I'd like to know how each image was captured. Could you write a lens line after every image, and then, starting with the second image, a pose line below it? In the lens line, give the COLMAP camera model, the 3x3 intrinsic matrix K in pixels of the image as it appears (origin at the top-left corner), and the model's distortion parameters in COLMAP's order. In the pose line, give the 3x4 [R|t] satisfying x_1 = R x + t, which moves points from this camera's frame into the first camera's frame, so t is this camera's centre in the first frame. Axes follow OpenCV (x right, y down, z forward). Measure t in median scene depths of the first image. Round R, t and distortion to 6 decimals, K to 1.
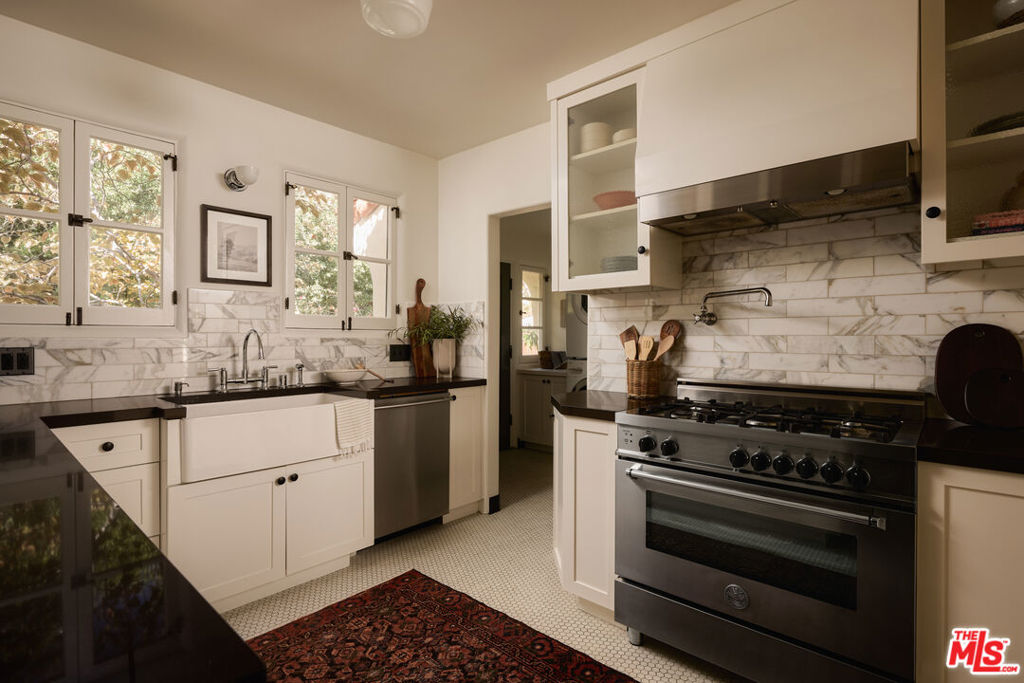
lens RADIAL K [[494.2, 0, 511.4], [0, 494.2, 341.2], [0, 0, 1]] dist [-0.000414, 0.000129]
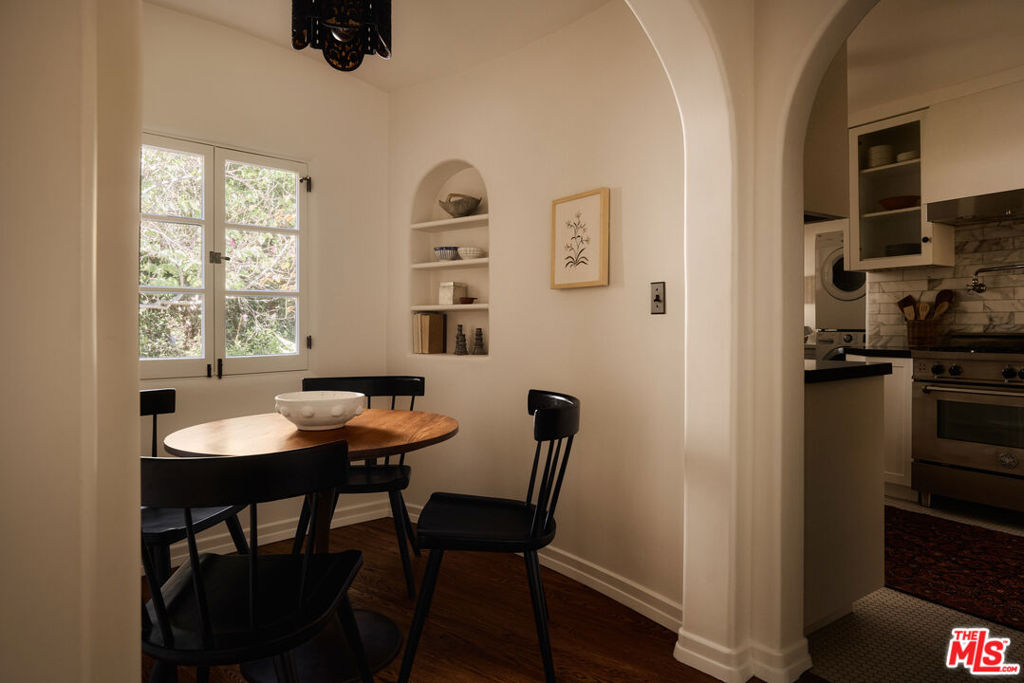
lens RADIAL K [[610.9, 0, 510.9], [0, 610.9, 334.1], [0, 0, 1]] dist [-0.001868, 0.002370]
pose [[0.974174, -0.000418, -0.225797, -0.429558], [-0.000600, 0.999990, -0.004443, 0.081519], [0.225797, 0.004464, 0.974164, -0.833243]]
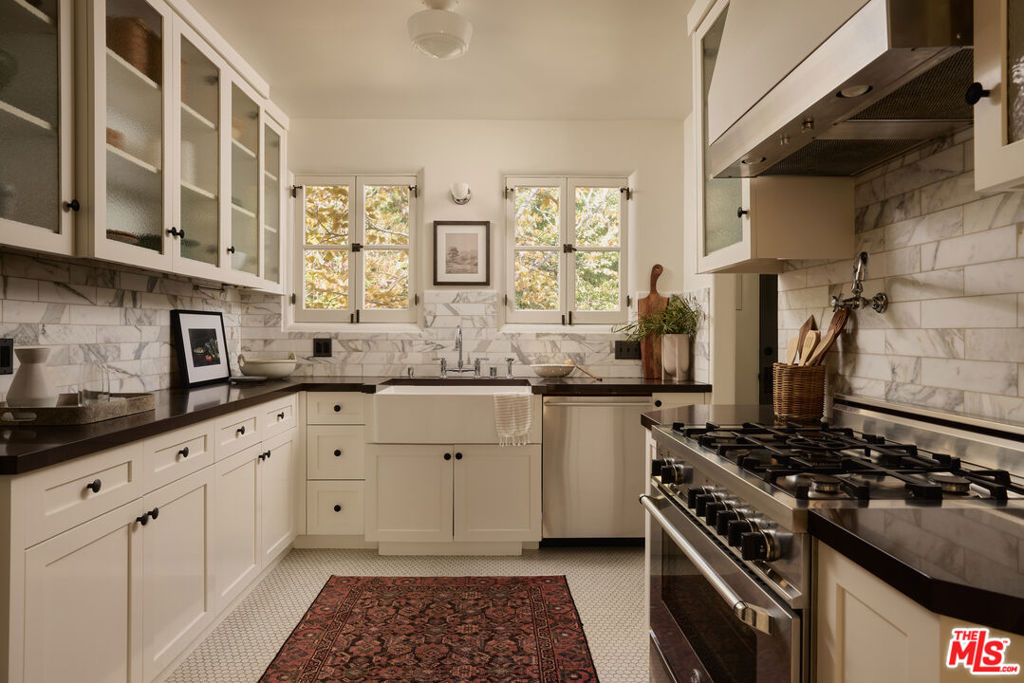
lens RADIAL K [[610.9, 0, 513.0], [0, 610.9, 339.0], [0, 0, 1]] dist [-0.001868, 0.002370]
pose [[0.690143, 0.009376, -0.723612, 0.598008], [-0.009431, 0.999948, 0.003962, 0.002043], [0.723611, 0.004089, 0.690196, 0.116482]]
